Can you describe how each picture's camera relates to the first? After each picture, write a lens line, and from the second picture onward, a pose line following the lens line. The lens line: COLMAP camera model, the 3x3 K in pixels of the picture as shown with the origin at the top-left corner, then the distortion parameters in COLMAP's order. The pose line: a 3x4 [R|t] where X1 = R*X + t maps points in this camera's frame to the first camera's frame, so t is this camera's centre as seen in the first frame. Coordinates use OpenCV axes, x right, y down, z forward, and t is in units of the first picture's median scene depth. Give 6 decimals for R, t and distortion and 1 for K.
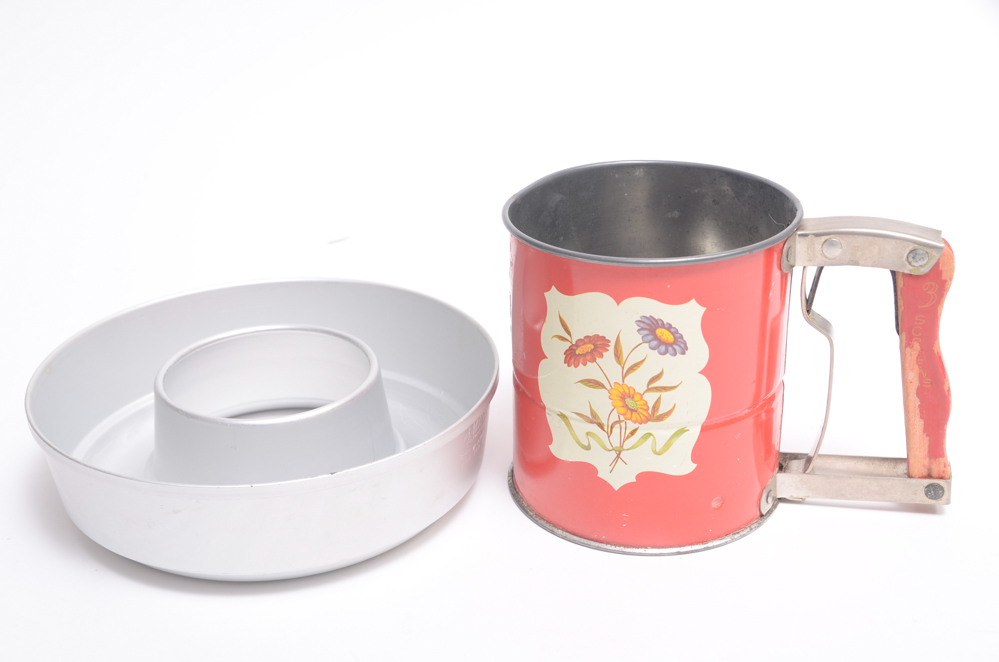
lens RADIAL K [[1334.8, 0, 496.3], [0, 1334.8, 354.2], [0, 0, 1]] dist [0.093329, 0.000000]
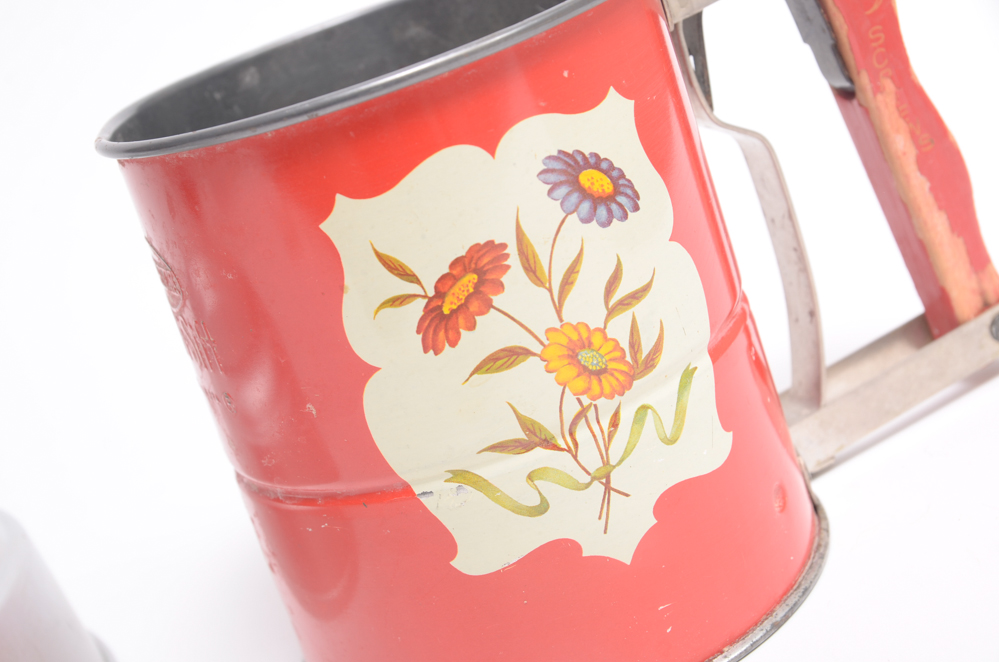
lens RADIAL K [[1696.0, 0, 496.7], [0, 1696.0, 328.0], [0, 0, 1]] dist [0.049877, 0.000000]
pose [[0.767127, -0.400972, 0.500738, -0.212239], [0.511957, 0.853024, -0.101245, 0.069407], [-0.386545, 0.334024, 0.859658, 0.493283]]
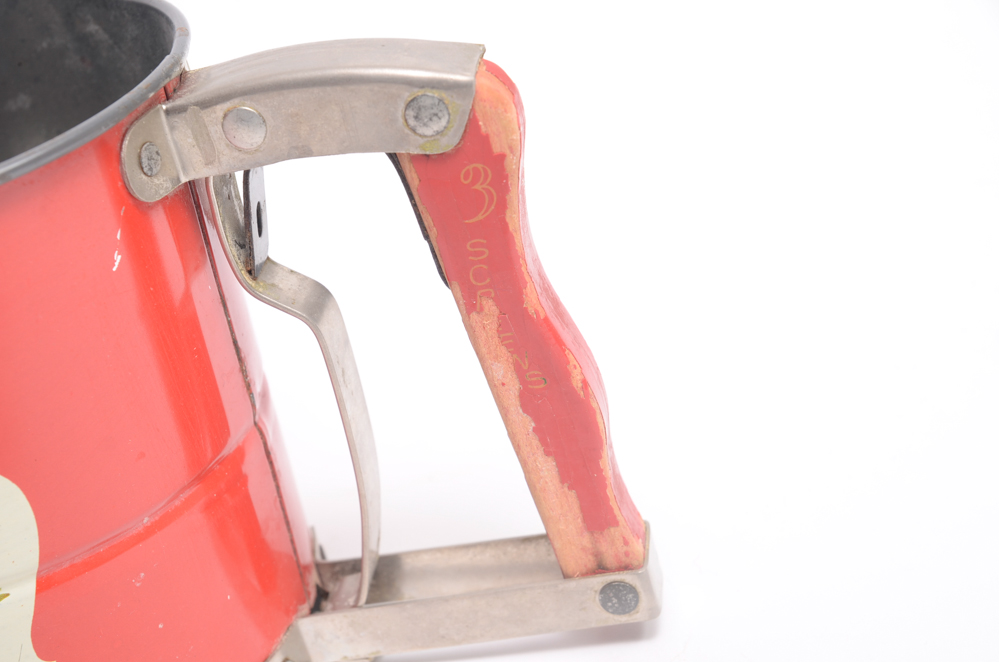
lens RADIAL K [[1926.1, 0, 501.1], [0, 1926.1, 334.9], [0, 0, 1]] dist [0.044421, 0.000000]
pose [[0.981241, -0.188930, 0.038353, 0.293325], [0.187799, 0.981710, 0.031242, -0.016293], [-0.043554, -0.023454, 0.998776, 0.362590]]
